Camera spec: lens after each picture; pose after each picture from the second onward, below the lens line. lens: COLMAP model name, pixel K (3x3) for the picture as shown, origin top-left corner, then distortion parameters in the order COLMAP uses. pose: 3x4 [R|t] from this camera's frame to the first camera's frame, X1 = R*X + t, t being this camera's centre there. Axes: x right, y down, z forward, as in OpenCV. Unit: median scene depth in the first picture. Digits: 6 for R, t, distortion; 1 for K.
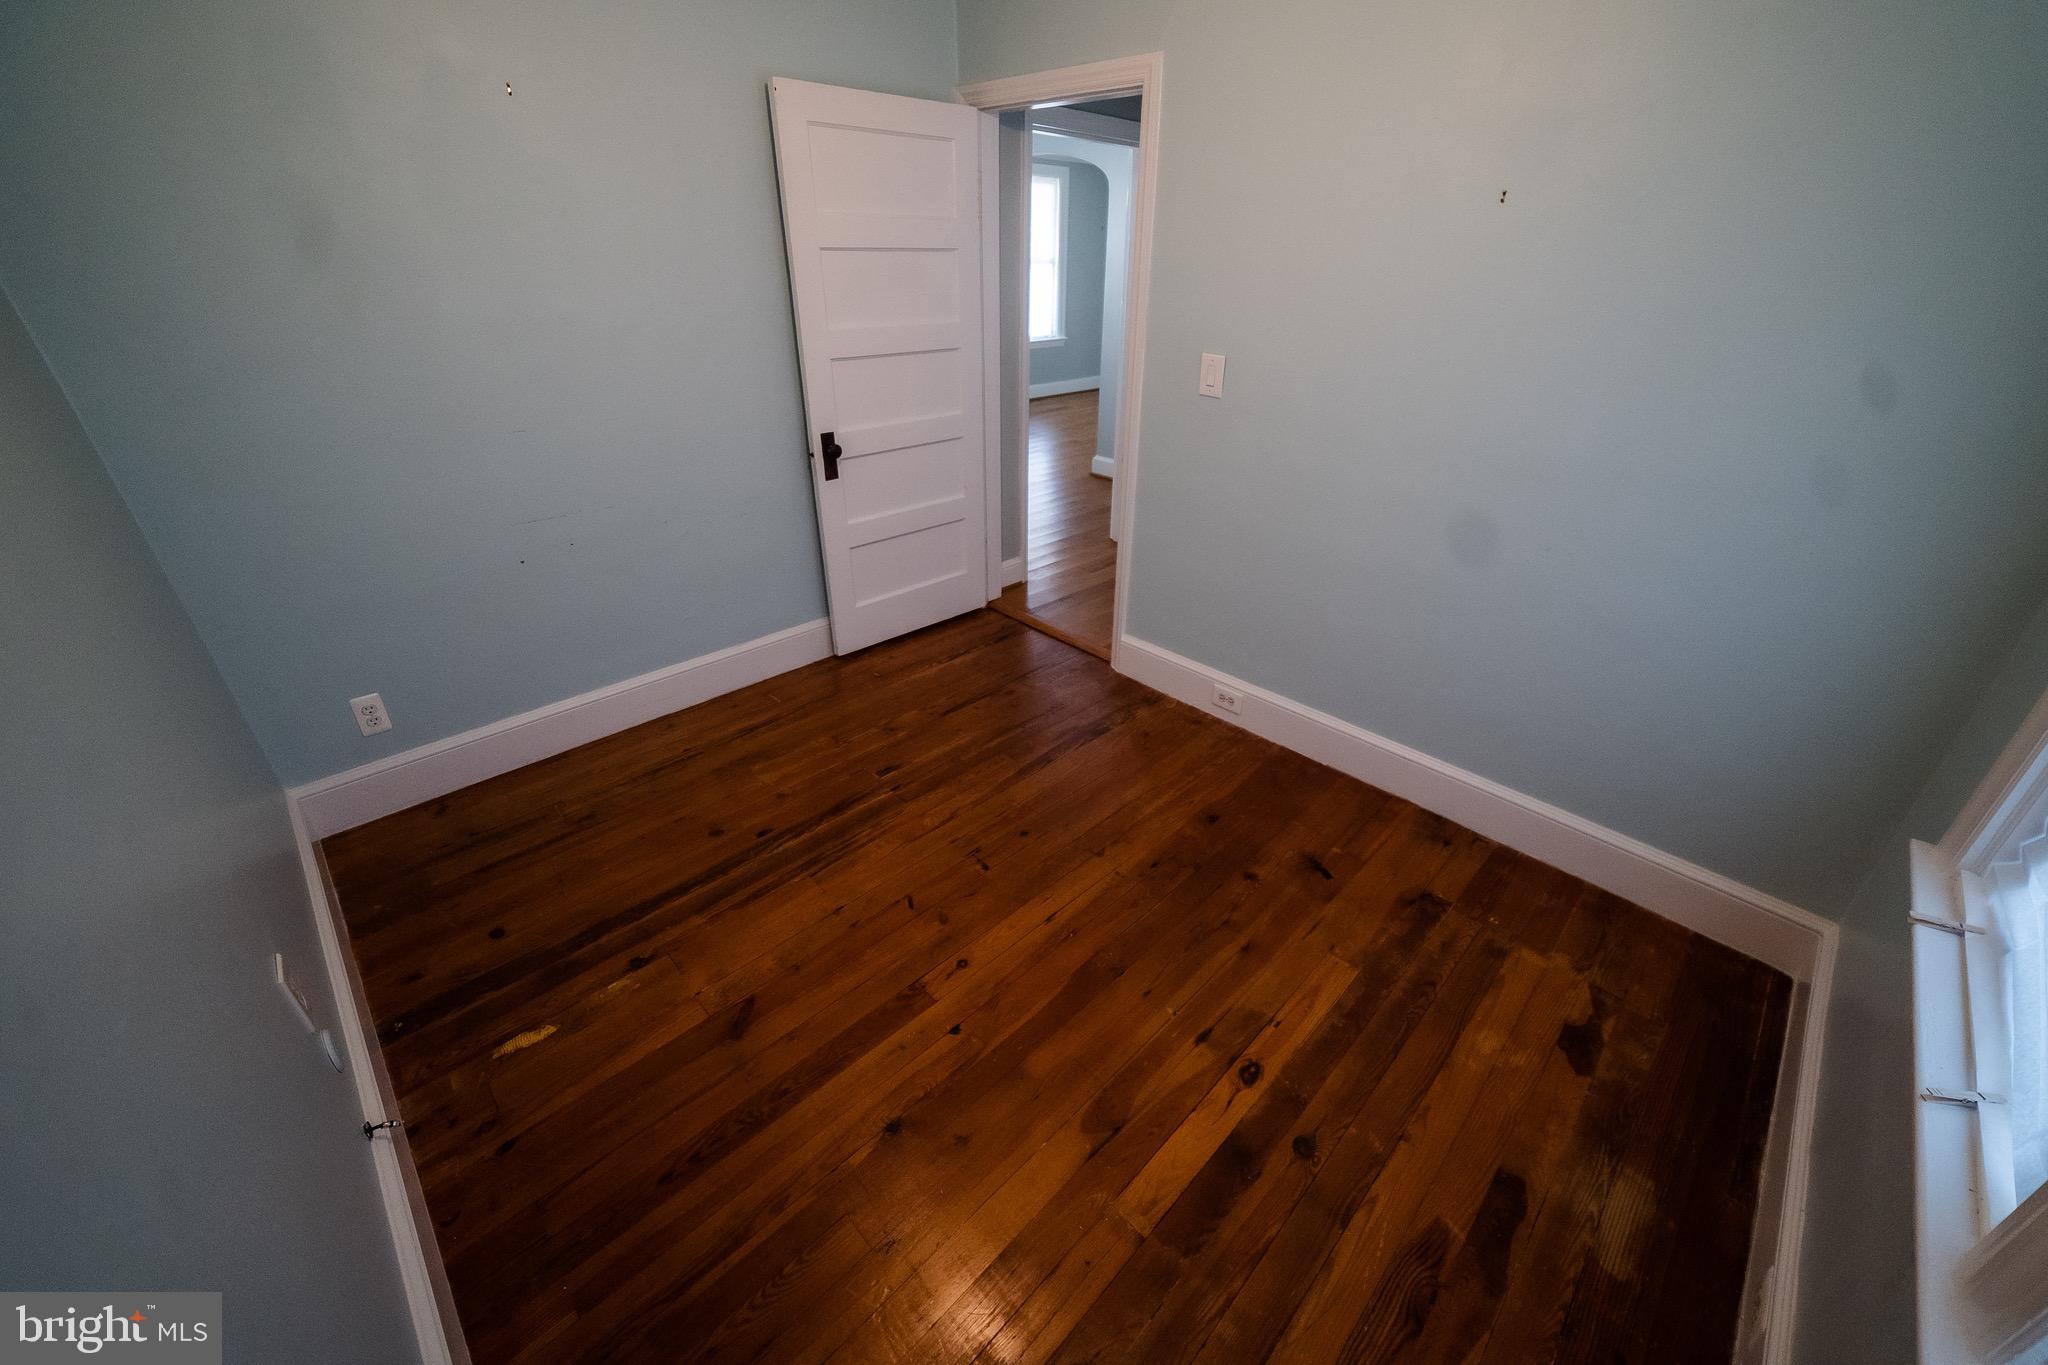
lens RADIAL K [[780.2, 0, 1031.5], [0, 780.2, 672.6], [0, 0, 1]] dist [-0.010192, 0.000492]
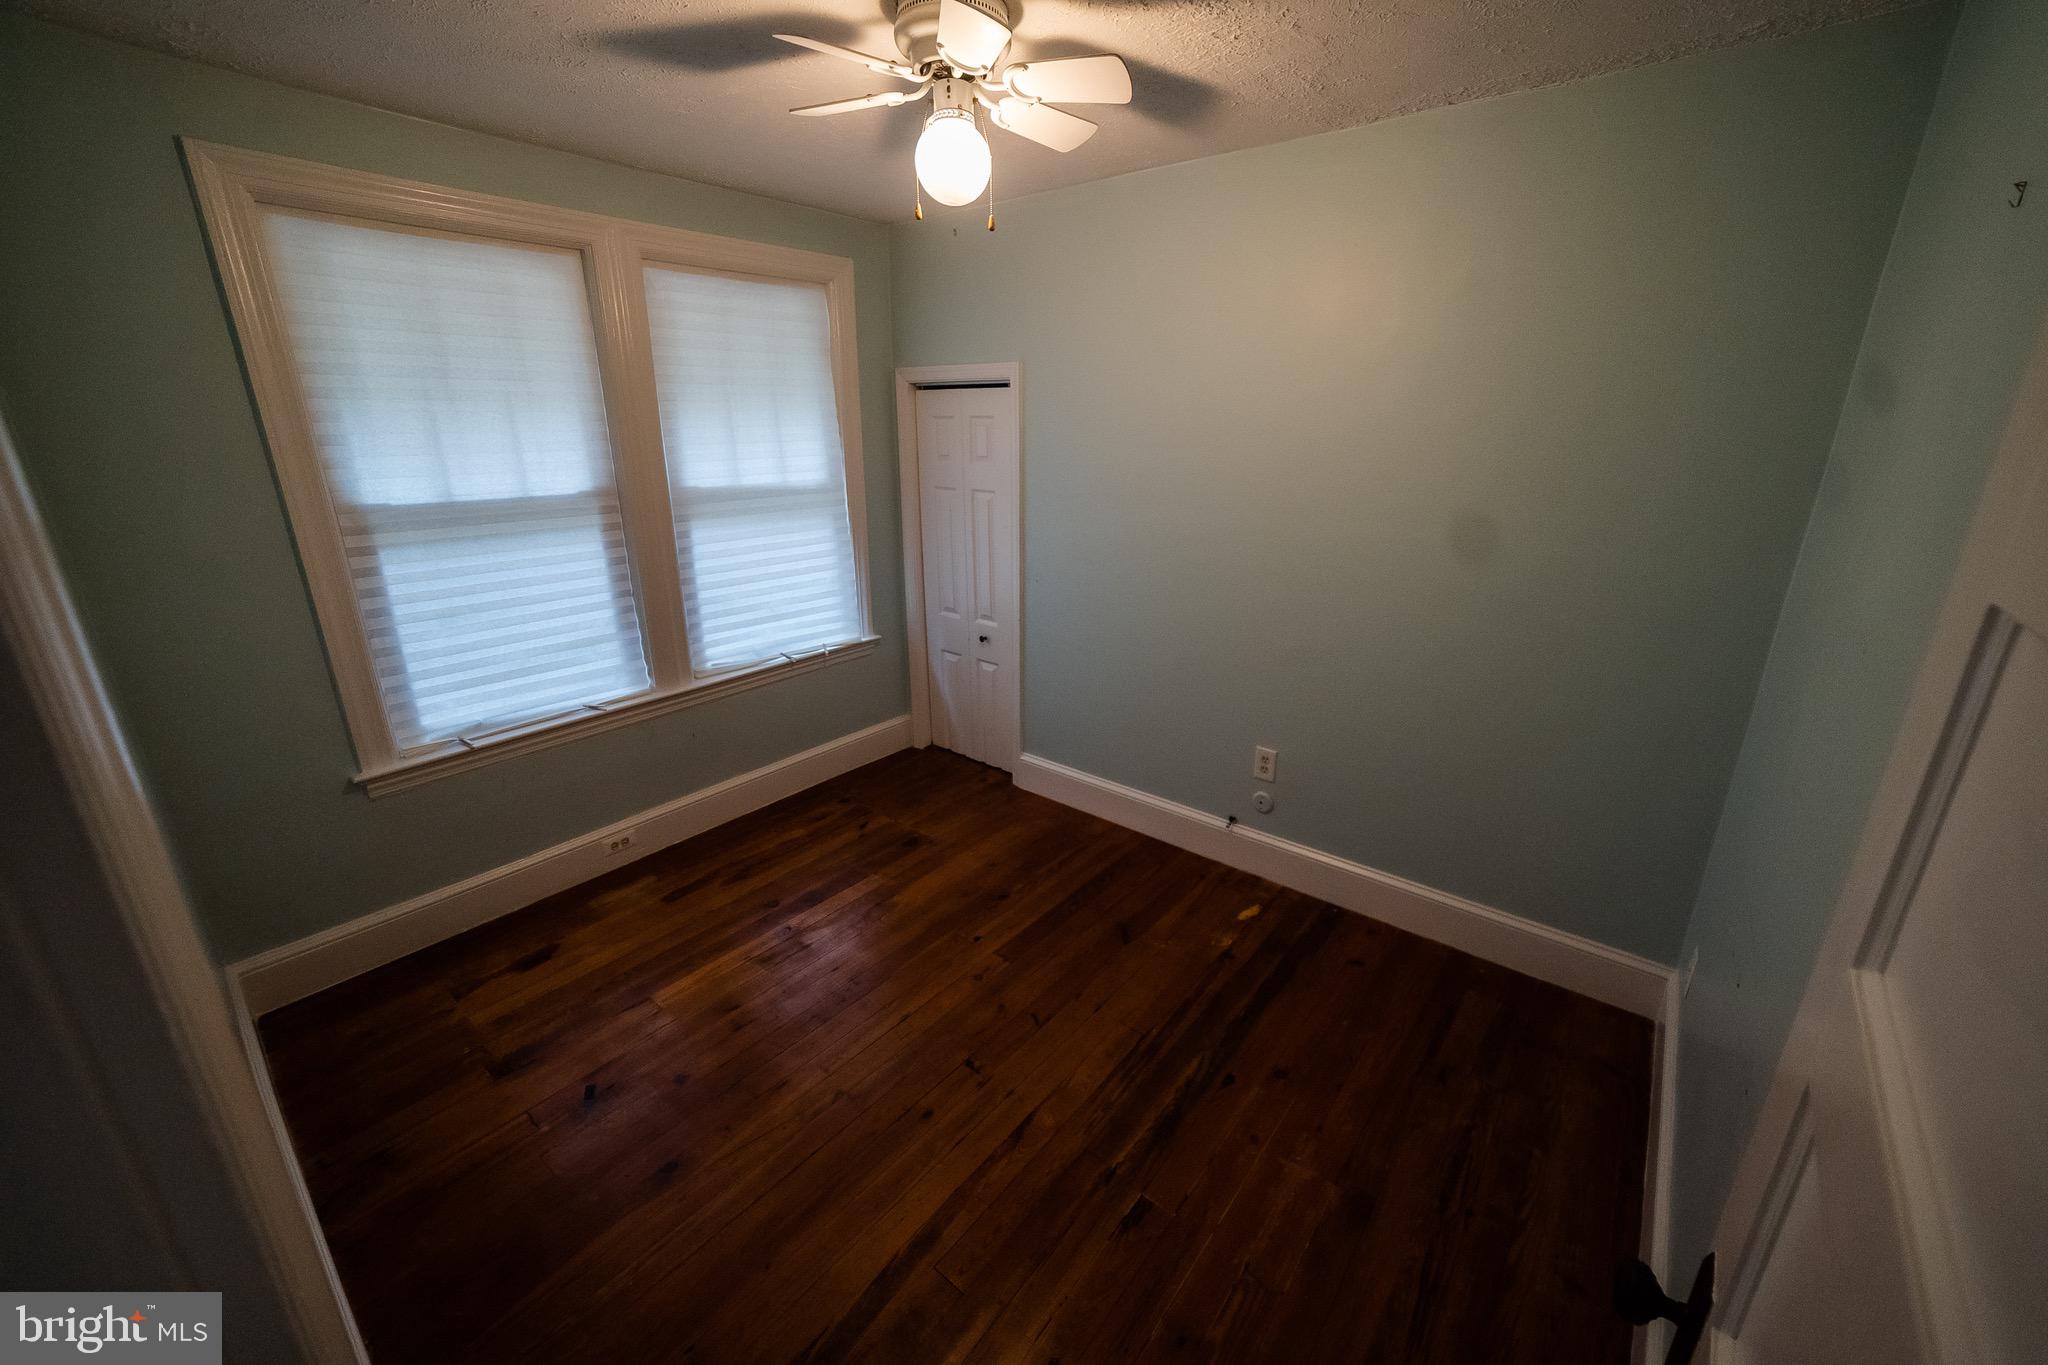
lens RADIAL K [[780.2, 0, 1028.6], [0, 780.2, 681.1], [0, 0, 1]] dist [-0.010192, 0.000492]
pose [[-0.994765, 0.016320, -0.100873, -0.048382], [-0.063050, 0.678814, 0.731599, -0.829945], [0.080414, 0.734129, -0.674231, 1.437754]]
